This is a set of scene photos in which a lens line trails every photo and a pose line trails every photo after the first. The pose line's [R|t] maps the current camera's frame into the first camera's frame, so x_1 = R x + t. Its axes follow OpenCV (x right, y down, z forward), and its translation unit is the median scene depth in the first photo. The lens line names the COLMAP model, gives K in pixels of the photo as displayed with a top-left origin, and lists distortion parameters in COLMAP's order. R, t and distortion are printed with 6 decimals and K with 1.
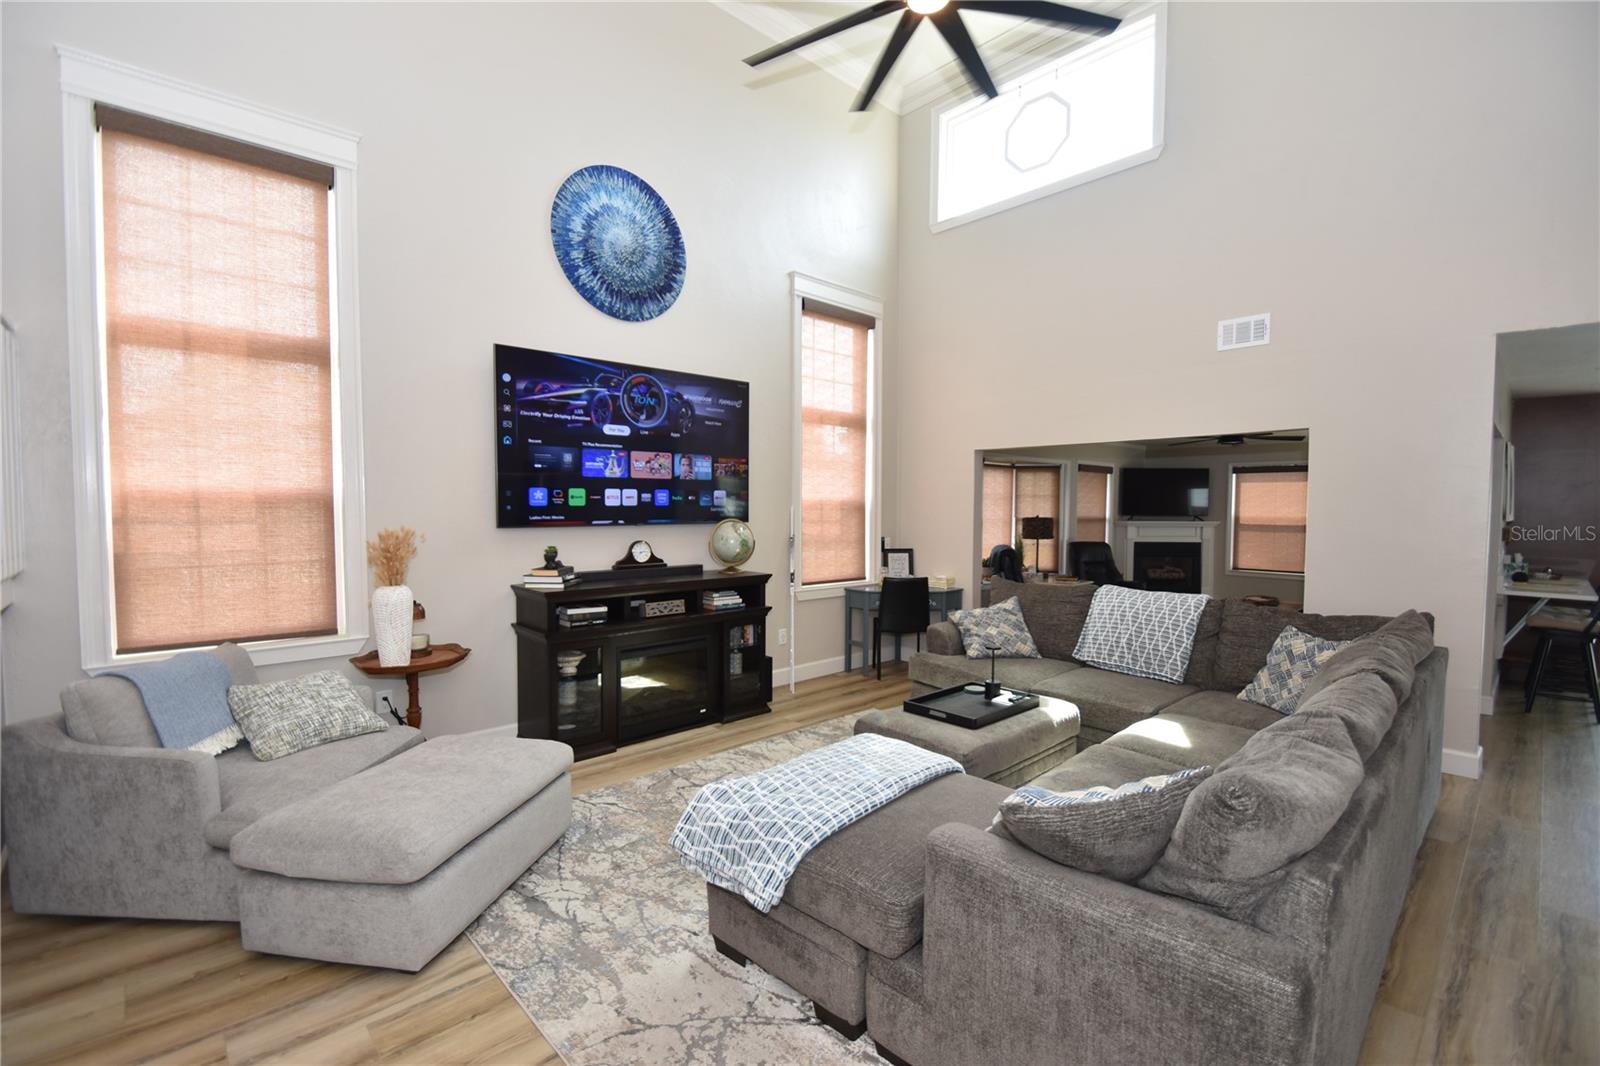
lens RADIAL K [[700.1, 0, 797.2], [0, 700.1, 538.5], [0, 0, 1]] dist [0.006195, -0.011455]
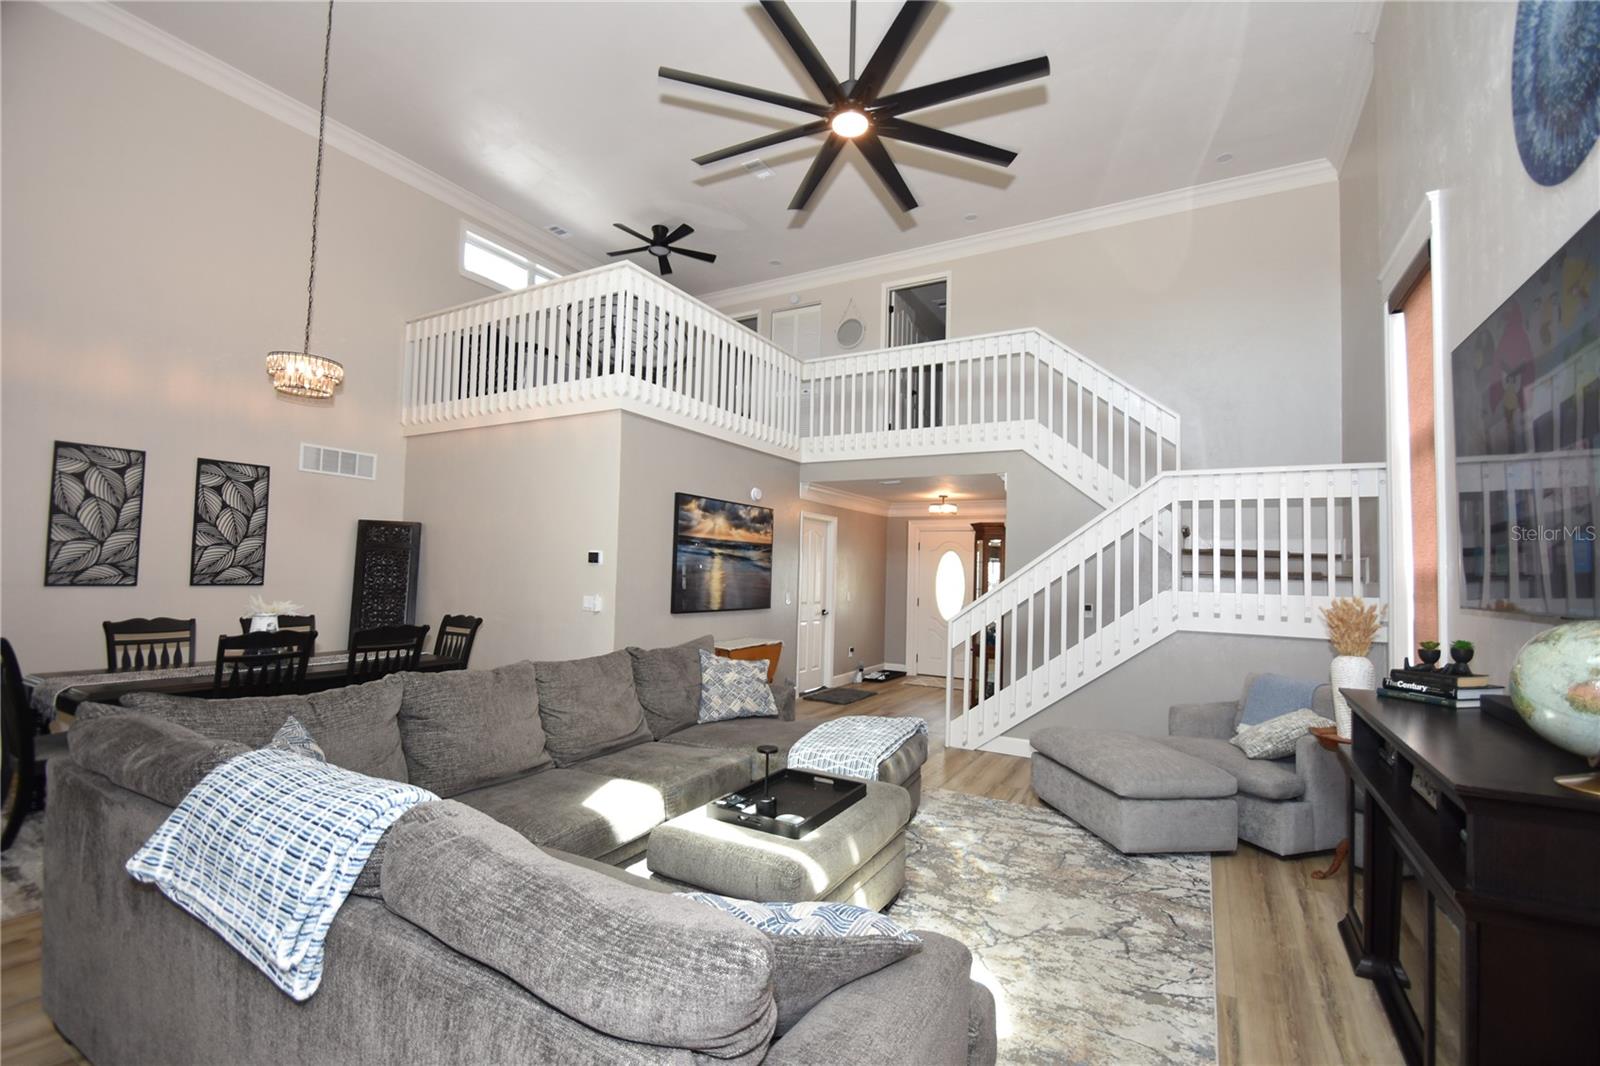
lens RADIAL K [[700.1, 0, 801.6], [0, 700.1, 536.3], [0, 0, 1]] dist [0.006195, -0.011455]
pose [[-0.952794, -0.045509, -0.300187, 0.358893], [-0.045985, 0.998927, -0.005484, -0.045269], [0.300115, 0.008579, -0.953865, 1.291013]]
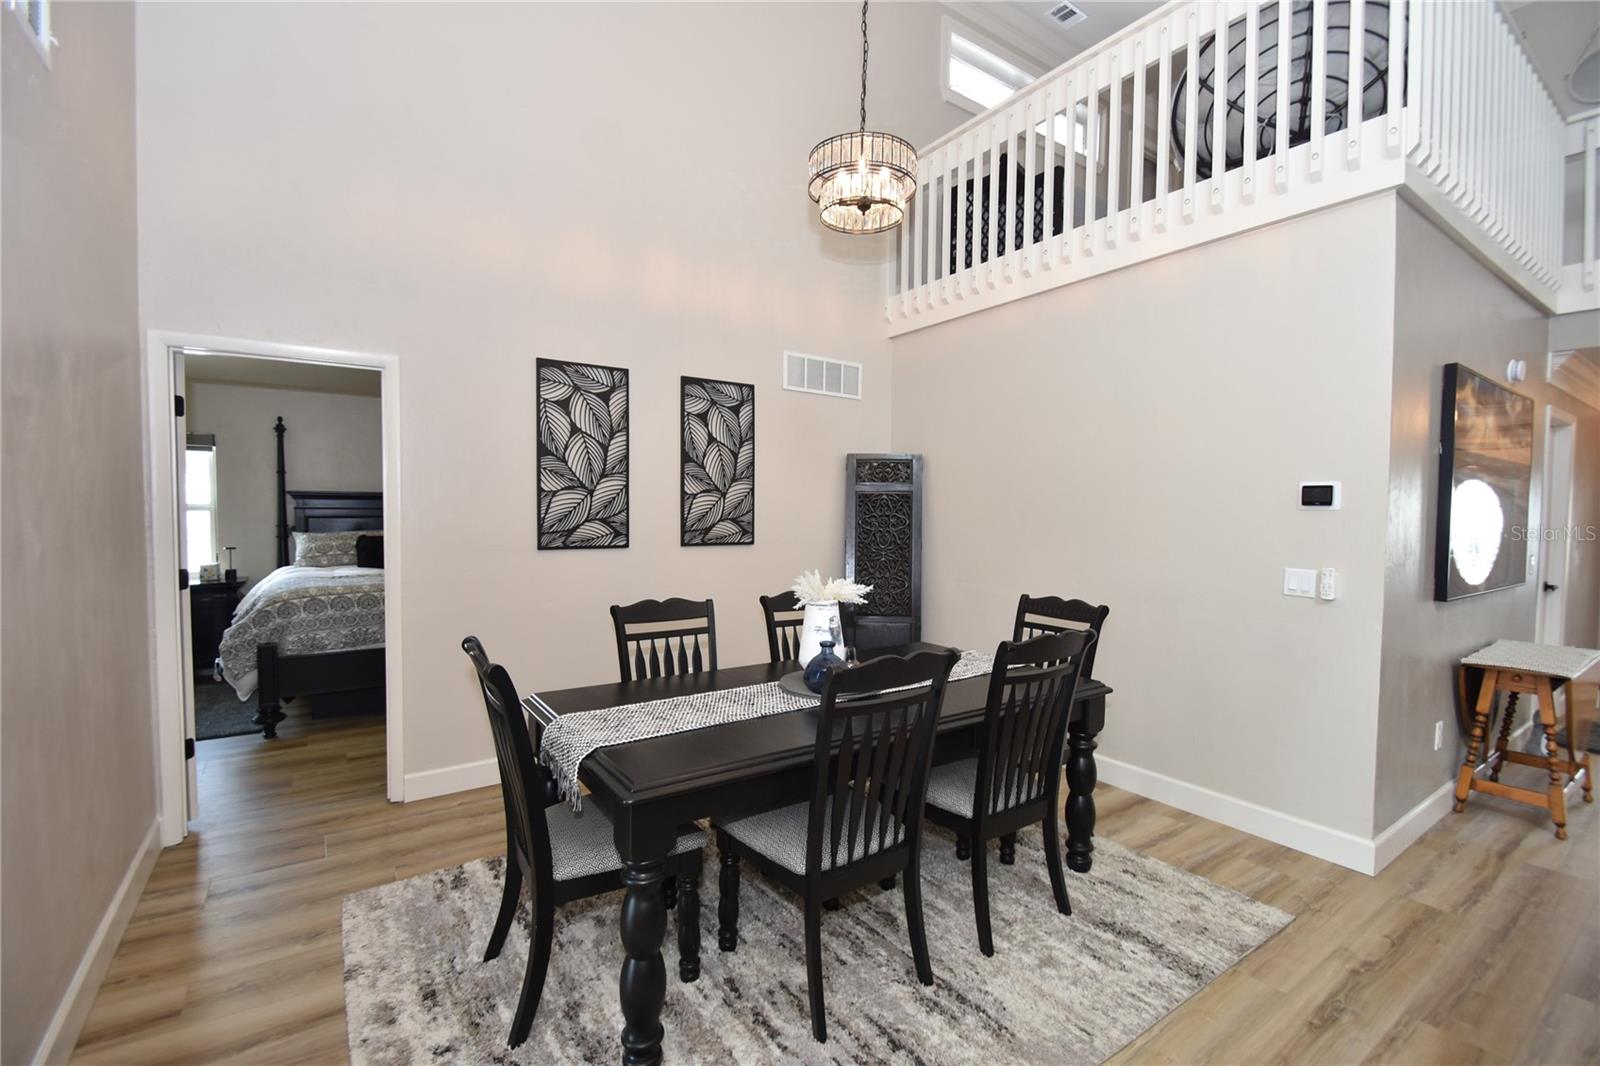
lens RADIAL K [[700.1, 0, 804.8], [0, 700.1, 537.1], [0, 0, 1]] dist [0.006195, -0.011455]
pose [[-0.990023, -0.021165, 0.139307, 0.695753], [-0.009045, 0.996161, 0.087066, -0.013386], [-0.140615, 0.084937, -0.986414, 0.732645]]
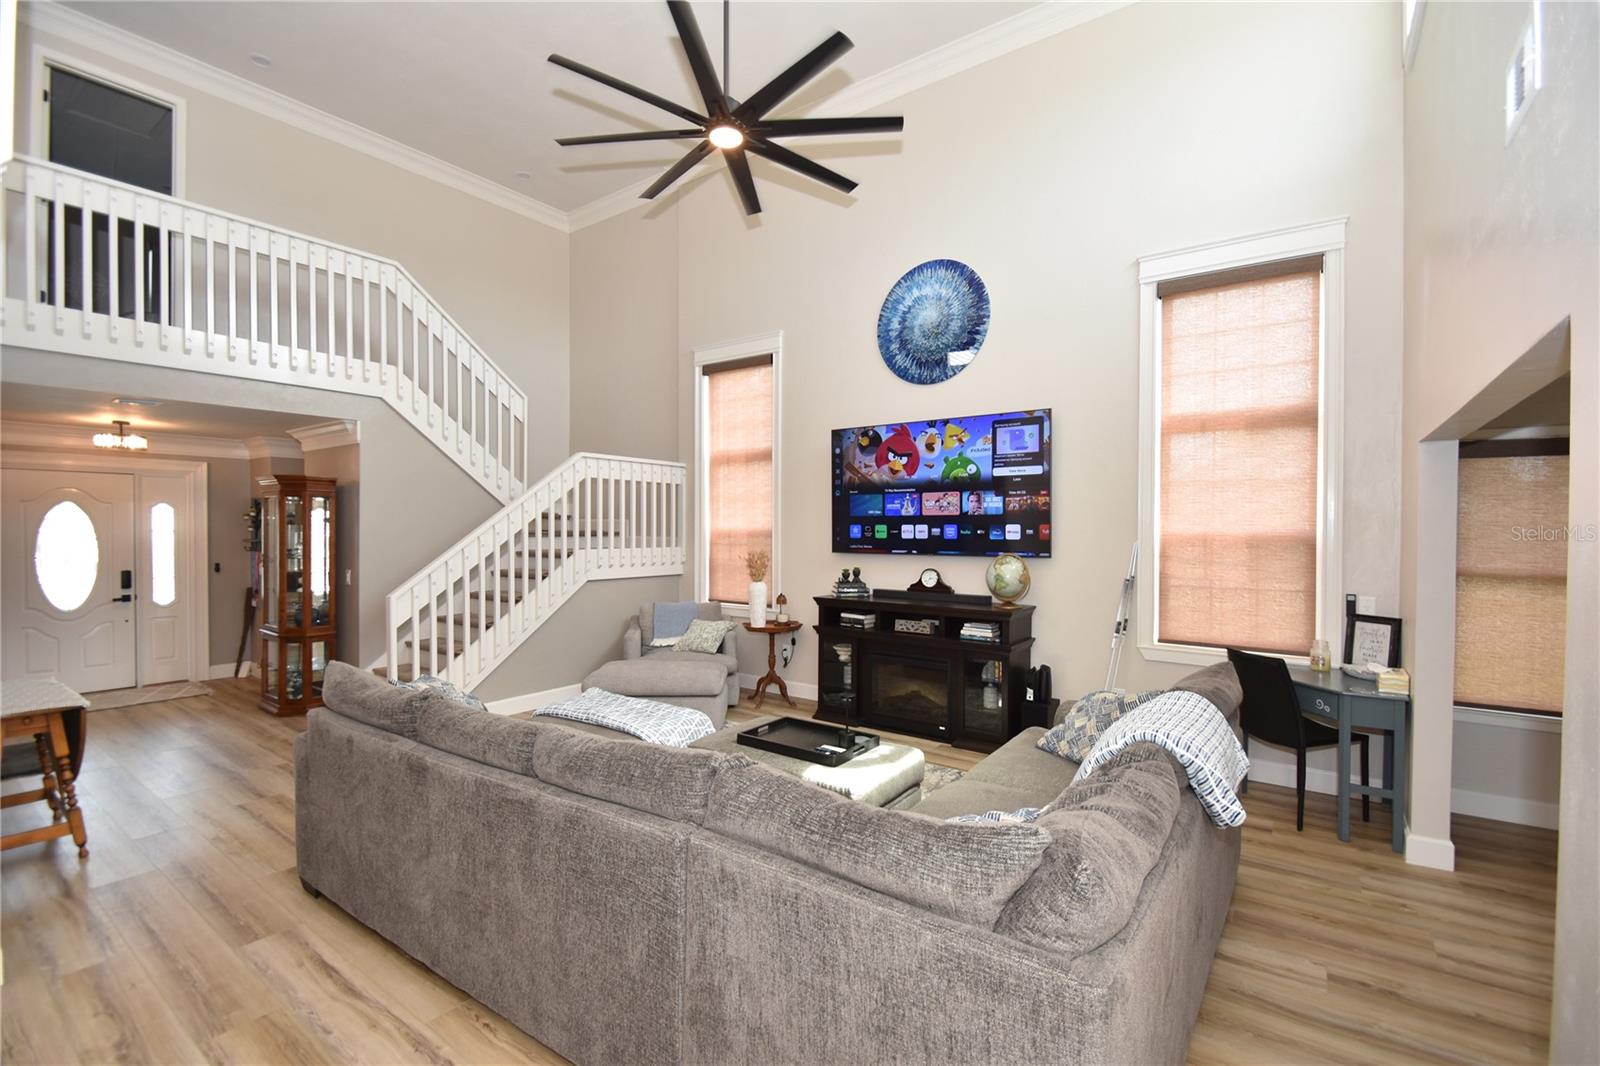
lens RADIAL K [[700.1, 0, 803.4], [0, 700.1, 537.8], [0, 0, 1]] dist [0.006195, -0.011455]
pose [[0.196864, 0.009887, -0.980381, 0.896434], [-0.051828, 0.998656, -0.000336, -0.037542], [0.979060, 0.050878, 0.197112, 0.568565]]
